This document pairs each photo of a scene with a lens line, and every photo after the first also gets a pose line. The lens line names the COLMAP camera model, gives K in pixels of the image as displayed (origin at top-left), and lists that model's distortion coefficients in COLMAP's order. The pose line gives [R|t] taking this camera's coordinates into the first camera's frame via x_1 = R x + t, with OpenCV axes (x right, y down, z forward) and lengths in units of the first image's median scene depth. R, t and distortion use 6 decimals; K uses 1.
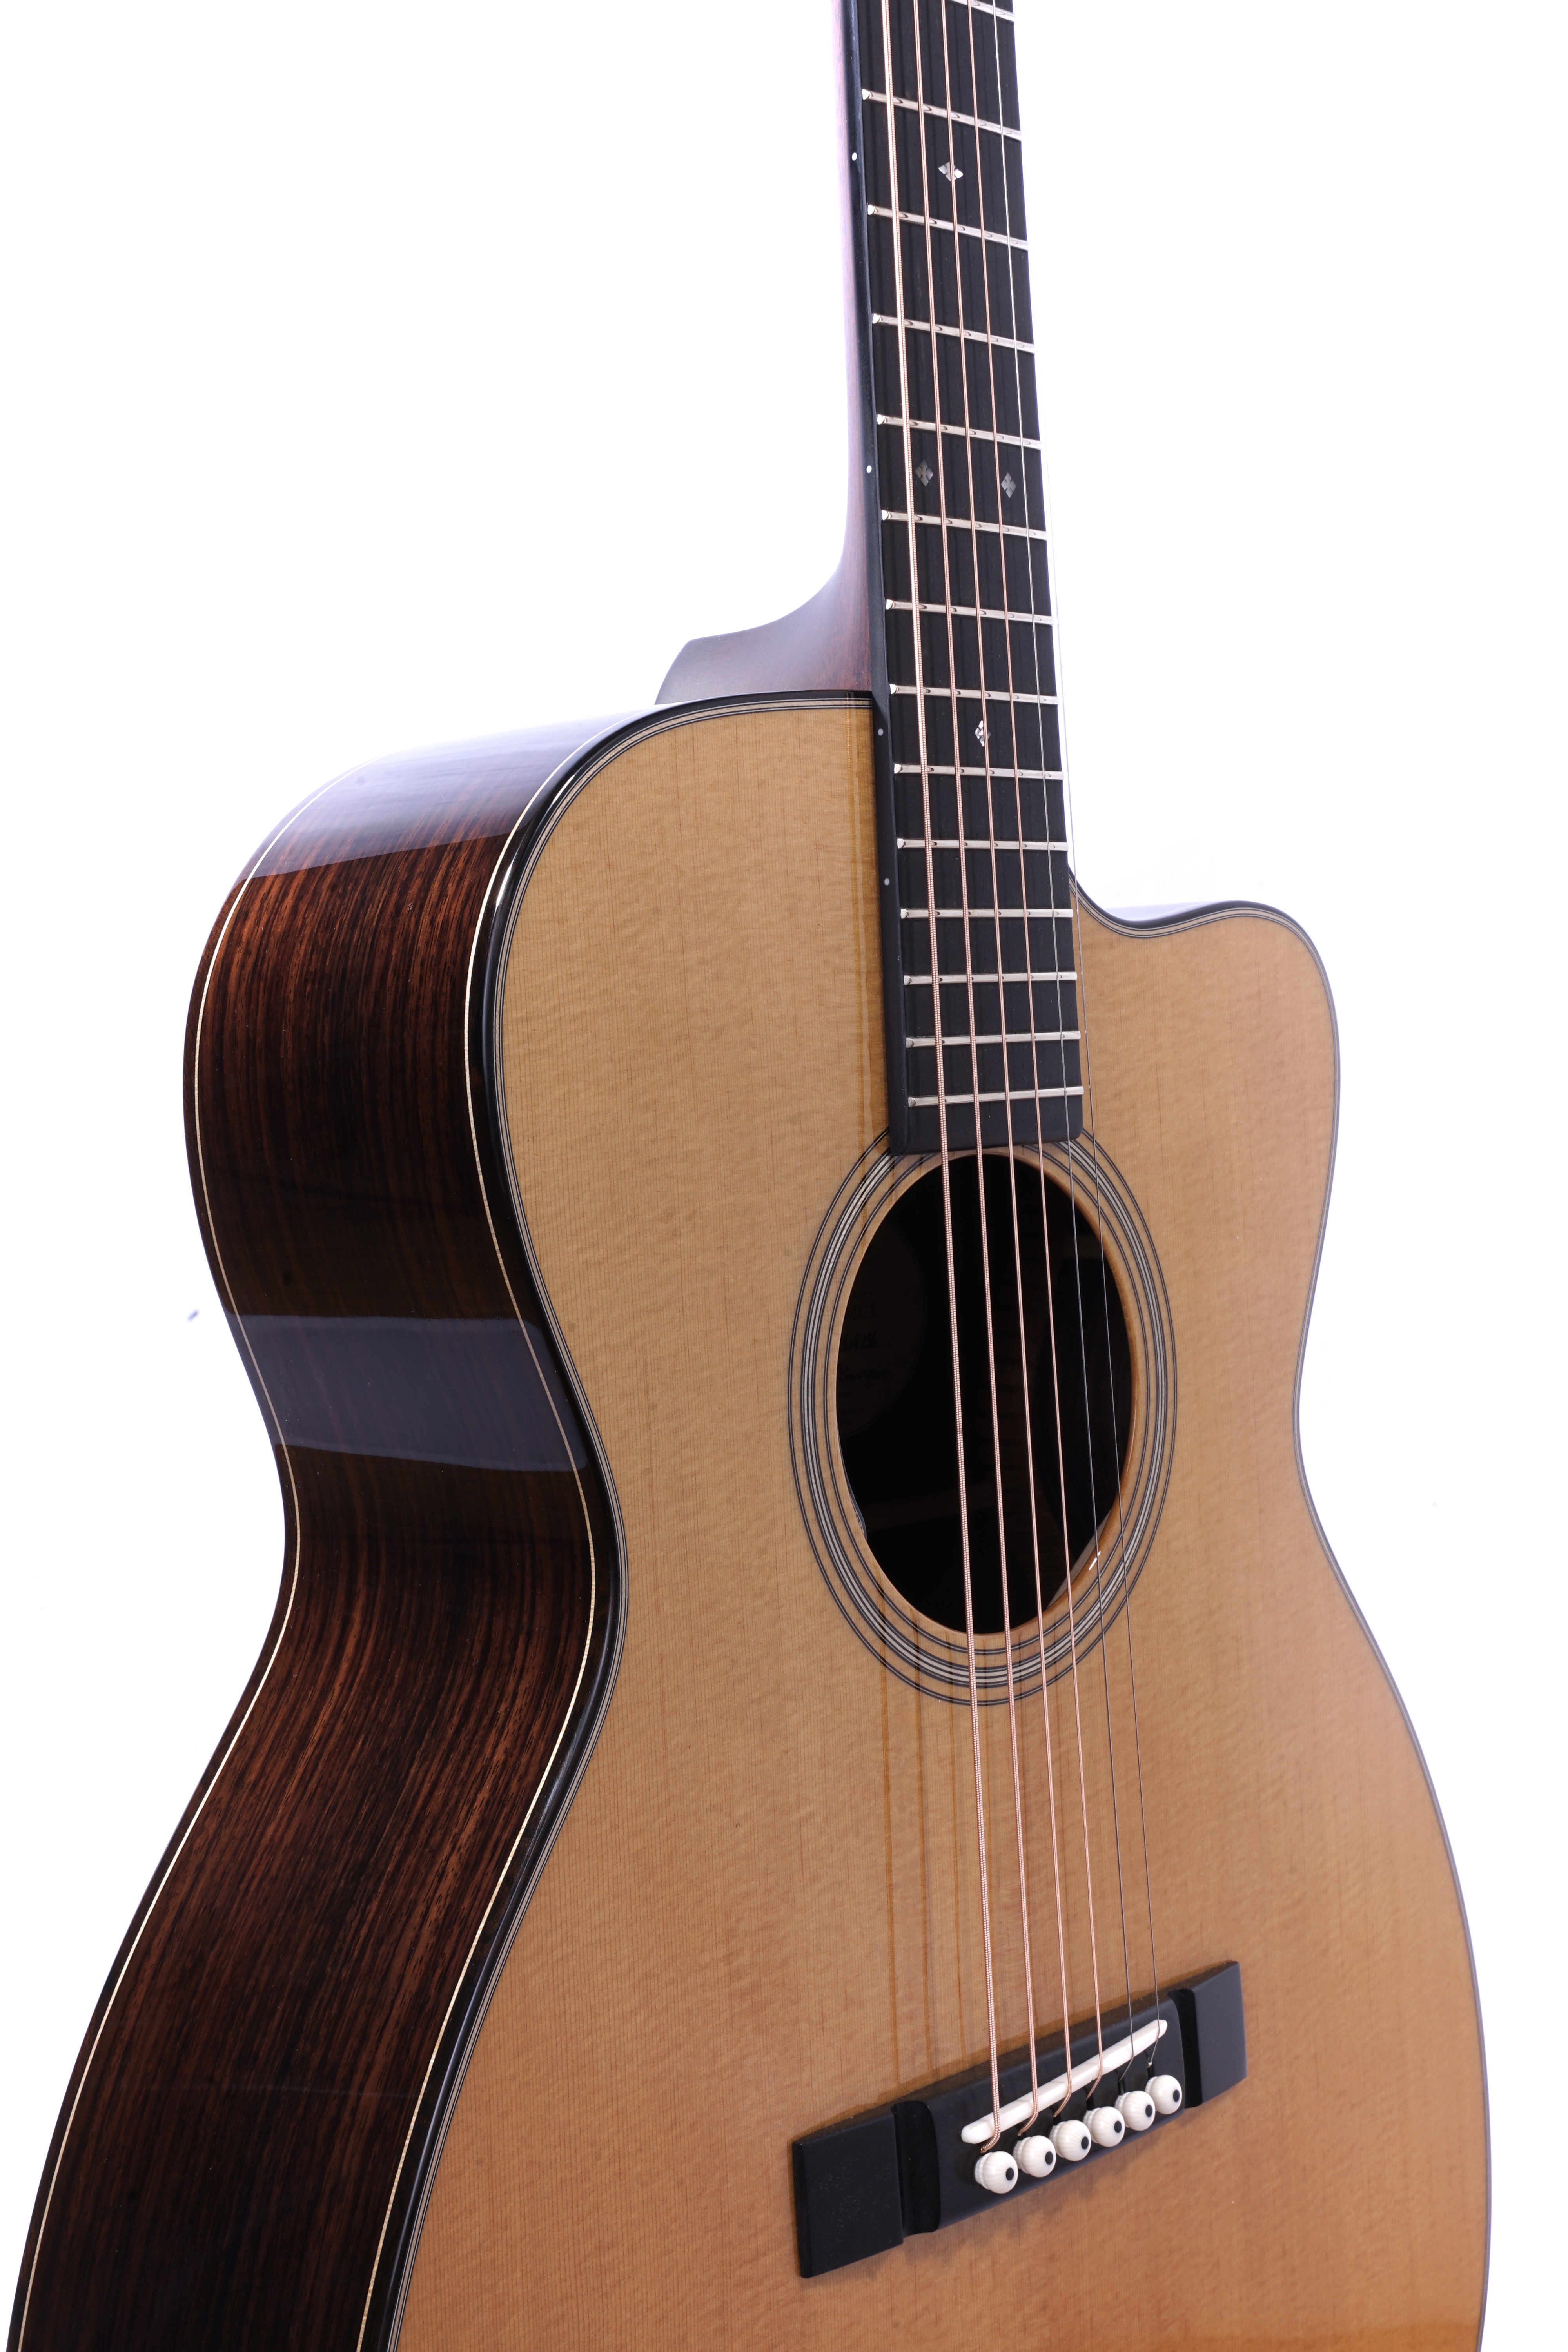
lens RADIAL K [[3460.7, 0, 781.8], [0, 3460.7, 1177.1], [0, 0, 1]] dist [0.113355, 0.000000]
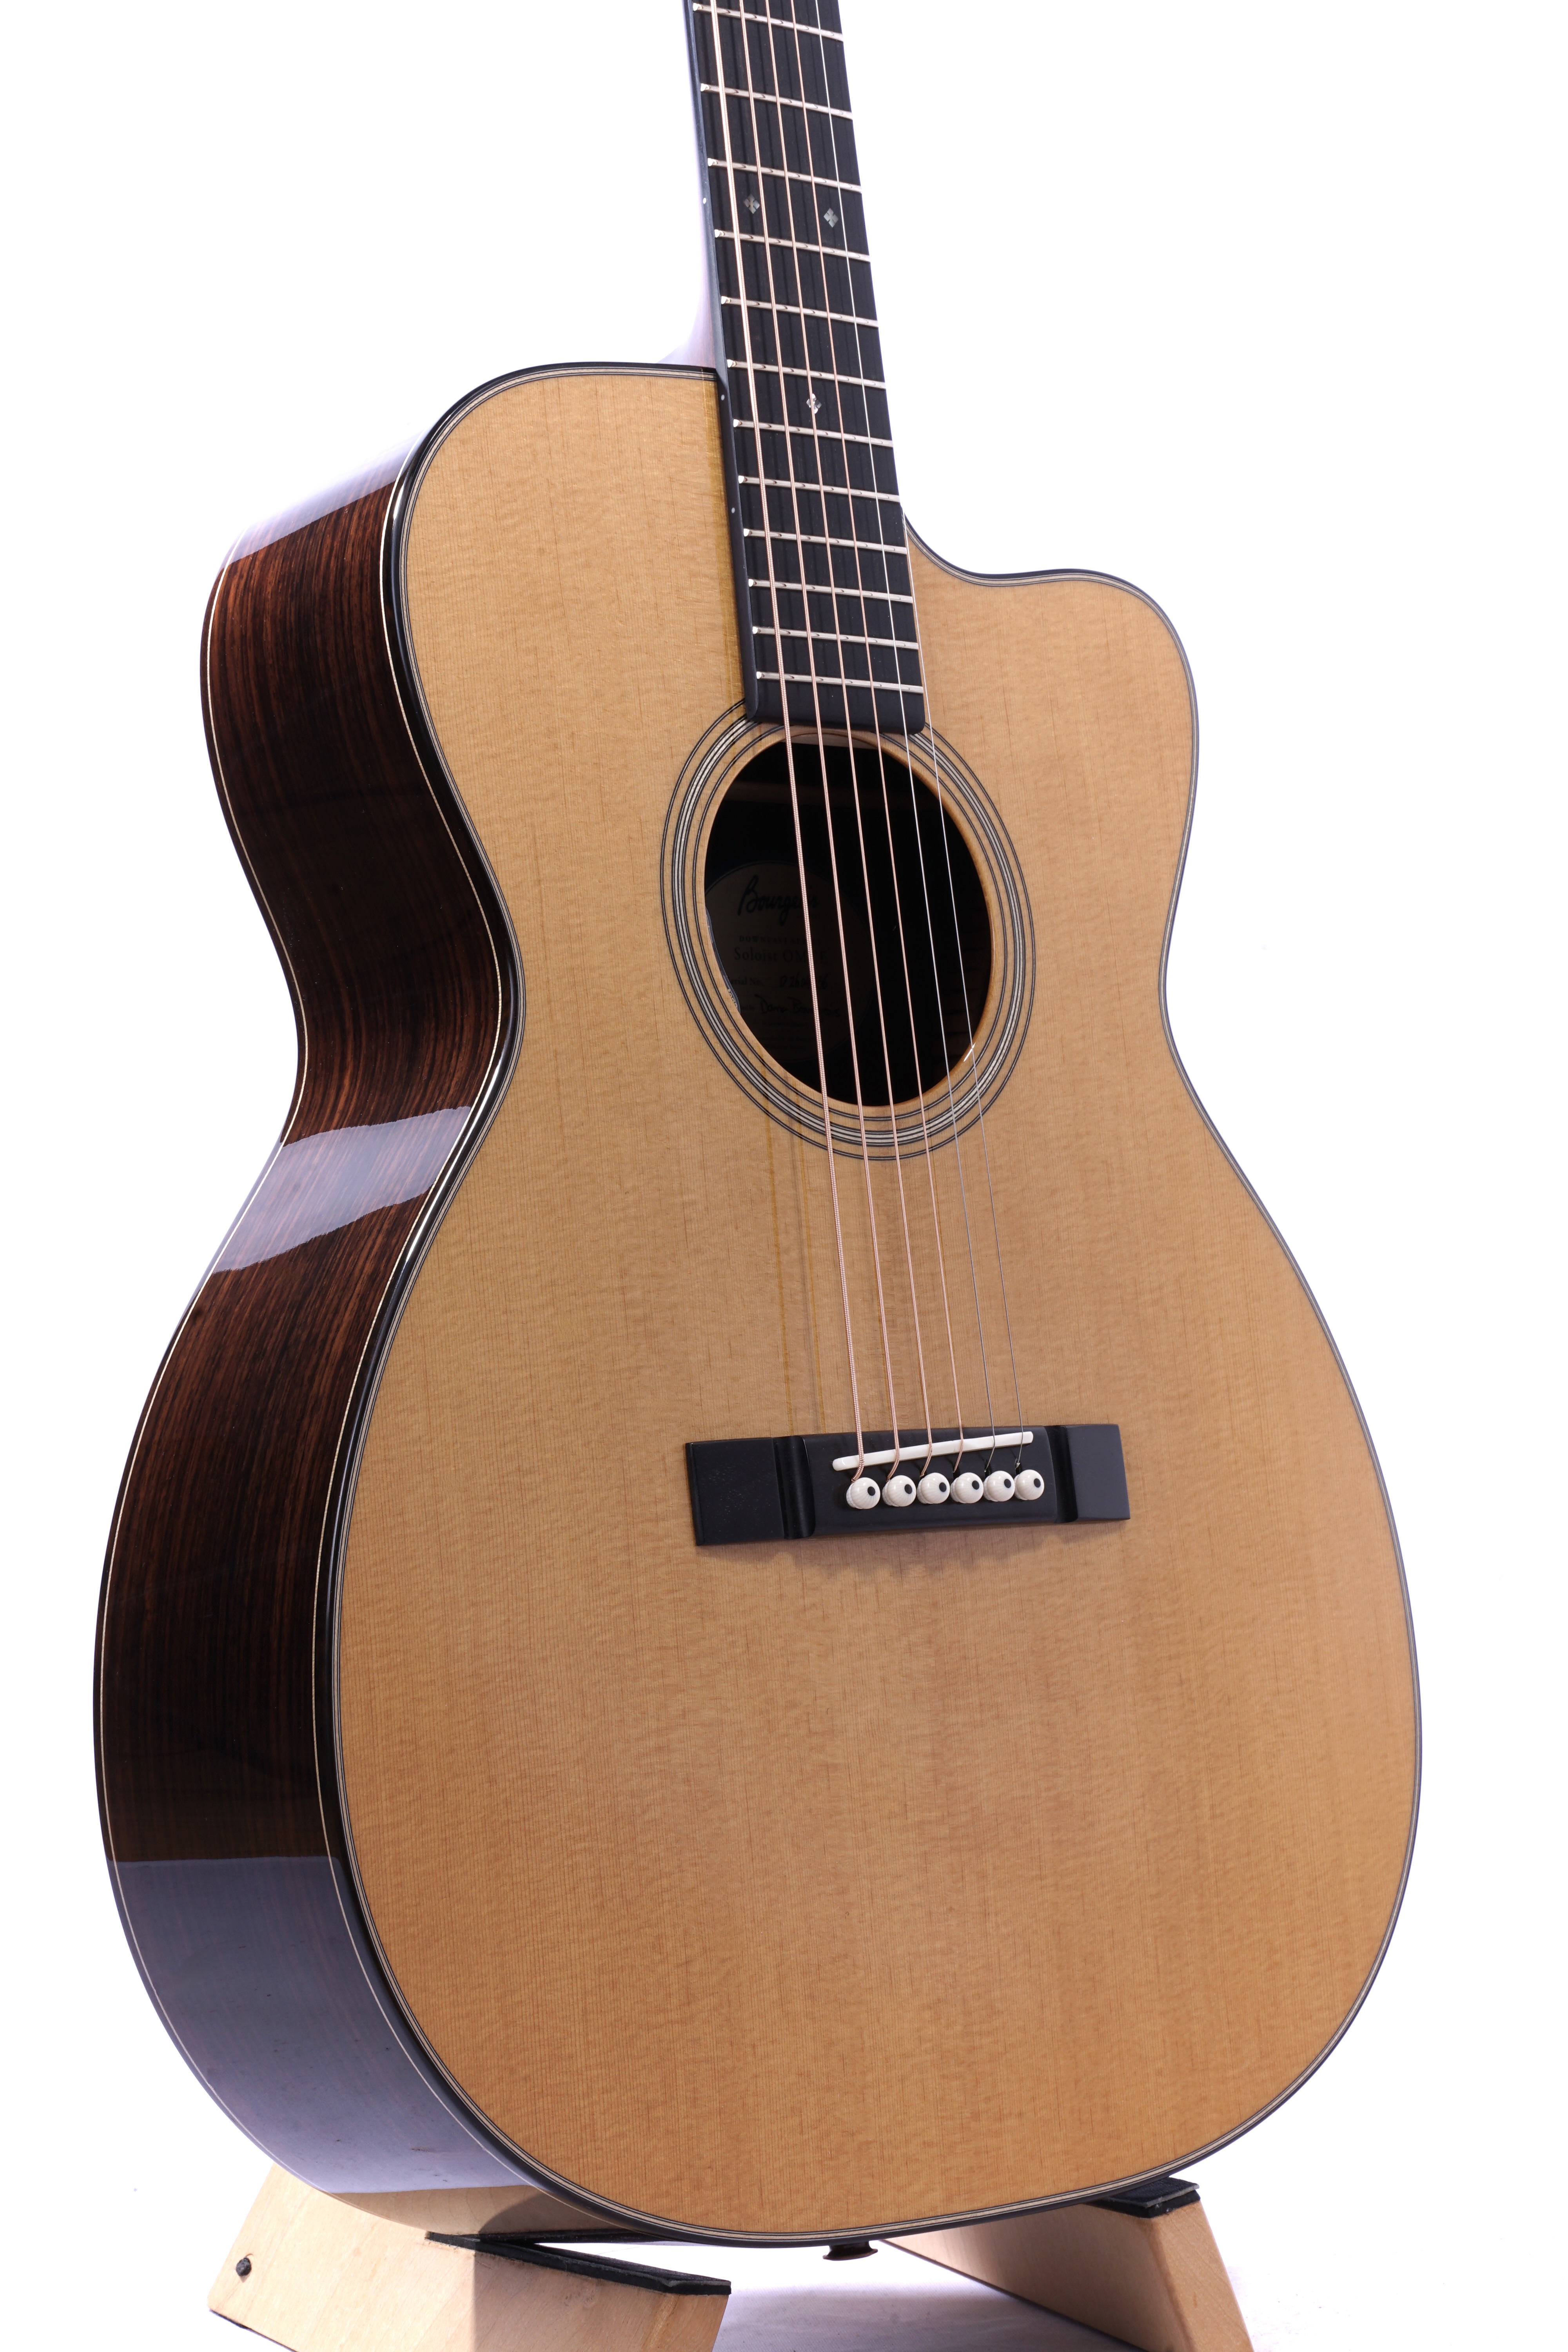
lens RADIAL K [[5124.9, 0, 783.6], [0, 5124.9, 1176.0], [0, 0, 1]] dist [0.308369, 0.000000]
pose [[0.989240, -0.065332, -0.130903, 0.284984], [0.044750, 0.986992, -0.154417, 0.458493], [0.139289, 0.146898, 0.979295, -0.845130]]
